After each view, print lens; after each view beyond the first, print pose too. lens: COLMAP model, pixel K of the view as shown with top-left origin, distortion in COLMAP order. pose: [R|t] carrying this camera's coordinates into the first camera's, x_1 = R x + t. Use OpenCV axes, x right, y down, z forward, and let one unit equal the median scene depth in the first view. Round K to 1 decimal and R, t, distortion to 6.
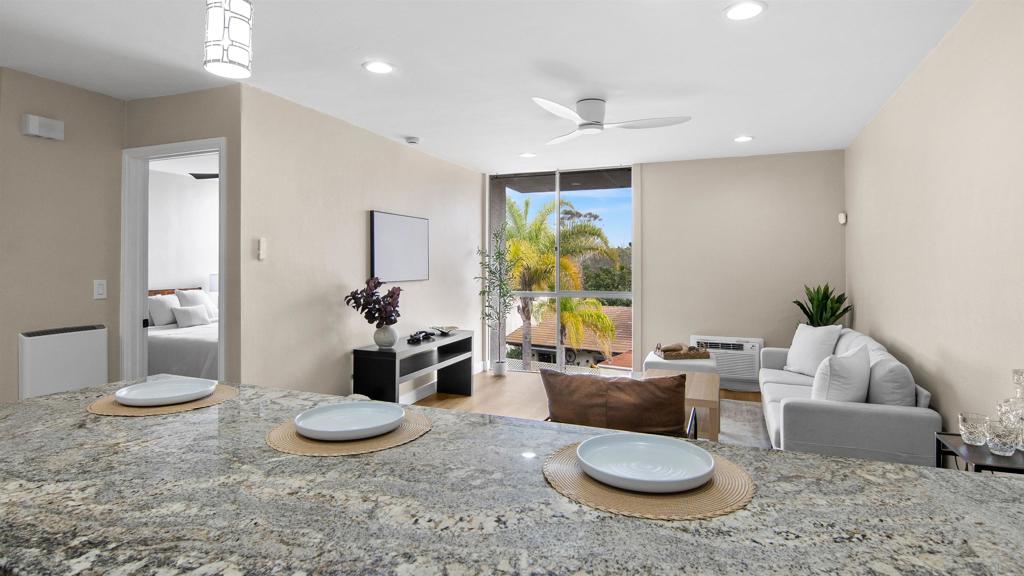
lens RADIAL K [[536.8, 0, 517.2], [0, 536.8, 260.6], [0, 0, 1]] dist [0.016952, -0.000378]
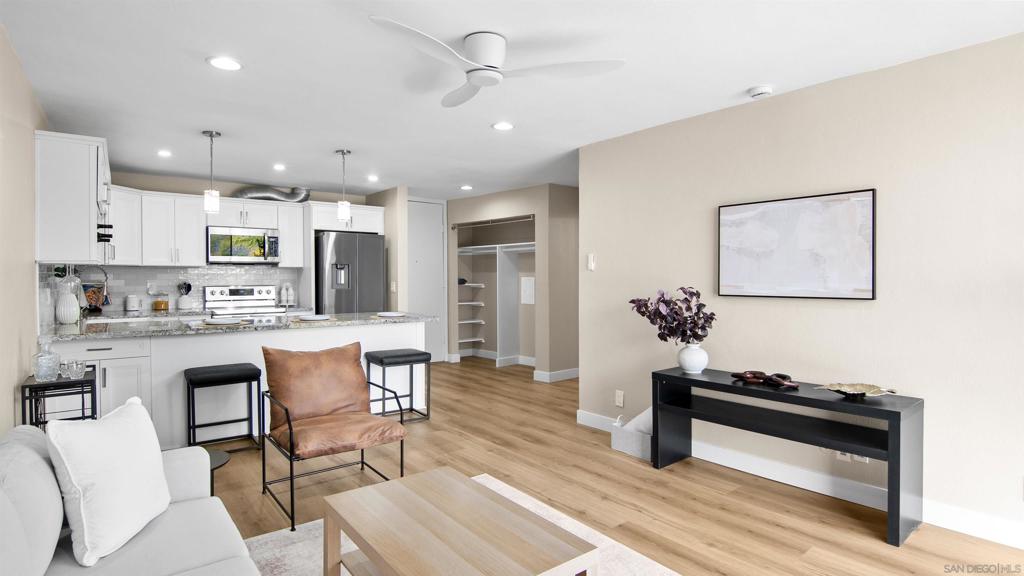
lens RADIAL K [[536.8, 0, 510.6], [0, 536.8, 283.1], [0, 0, 1]] dist [0.016952, -0.000378]
pose [[-0.507940, 0.017772, -0.861209, 0.540223], [0.014662, 0.999821, 0.011985, 0.007994], [0.861268, -0.006540, -0.508110, 1.031006]]
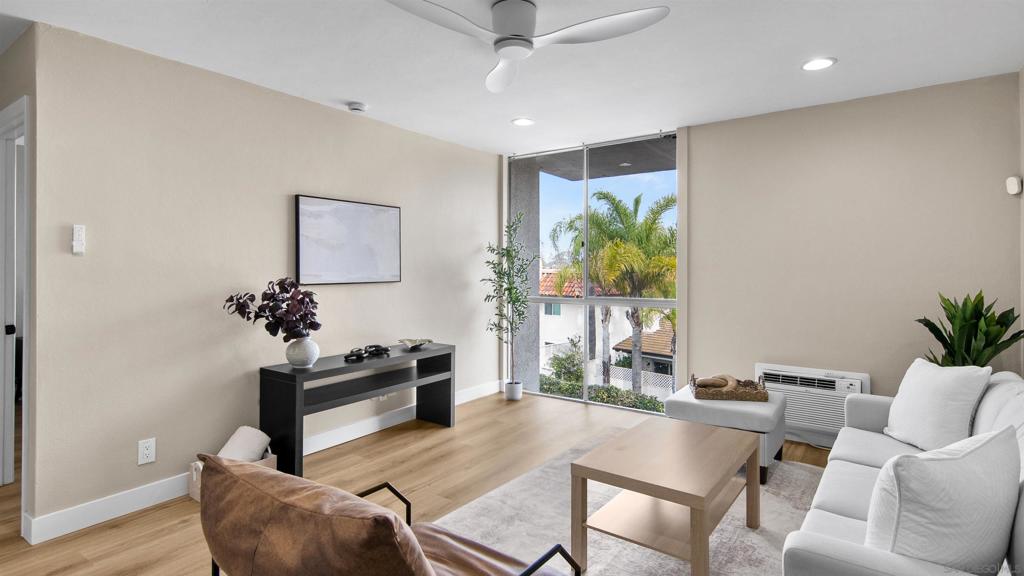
lens RADIAL K [[536.8, 0, 500.4], [0, 536.8, 266.9], [0, 0, 1]] dist [0.016952, -0.000378]
pose [[0.967068, 0.000089, -0.254517, 0.206544], [0.001392, 0.999983, 0.005638, 0.009842], [0.254513, -0.005807, 0.967052, 0.267250]]
